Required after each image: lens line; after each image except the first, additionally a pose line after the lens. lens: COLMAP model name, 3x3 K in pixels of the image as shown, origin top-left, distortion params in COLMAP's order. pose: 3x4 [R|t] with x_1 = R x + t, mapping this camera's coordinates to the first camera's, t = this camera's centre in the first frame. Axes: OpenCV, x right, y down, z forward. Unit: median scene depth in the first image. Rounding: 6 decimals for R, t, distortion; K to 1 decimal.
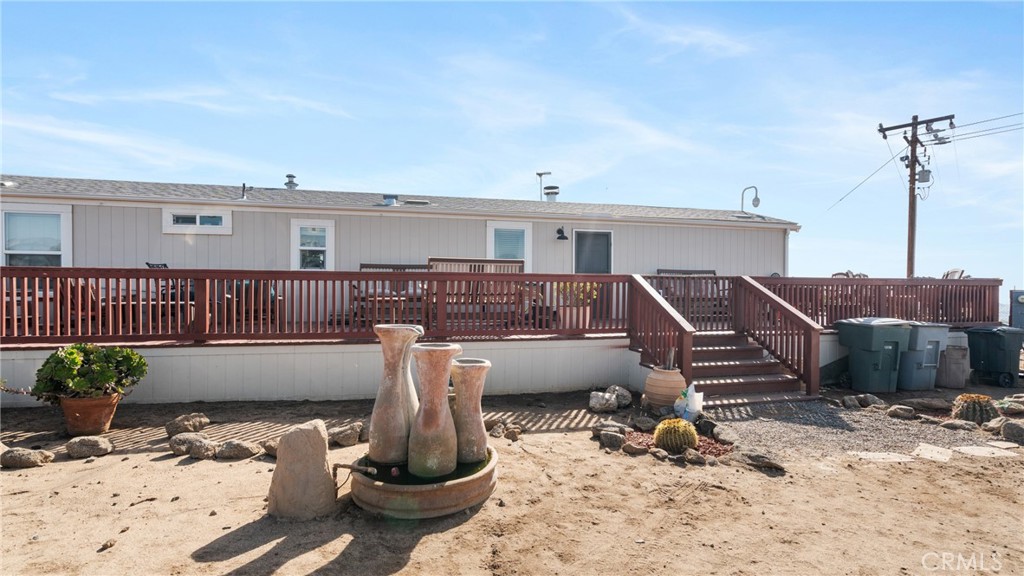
lens RADIAL K [[468.0, 0, 512.2], [0, 468.0, 298.8], [0, 0, 1]] dist [-0.002132, 0.000060]
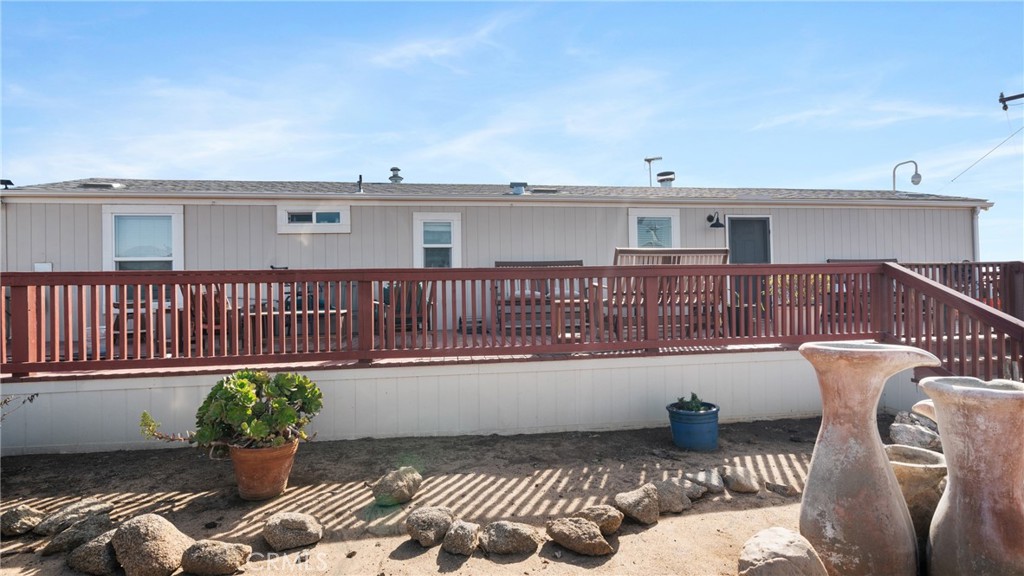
lens RADIAL K [[468.1, 0, 512.0], [0, 468.1, 288.0], [0, 0, 1]] dist [-0.003831, 0.000031]
pose [[0.996486, -0.025160, -0.079892, -0.249208], [0.023003, 0.999349, -0.027804, -0.002258], [0.080539, 0.025869, 0.996416, 0.164038]]
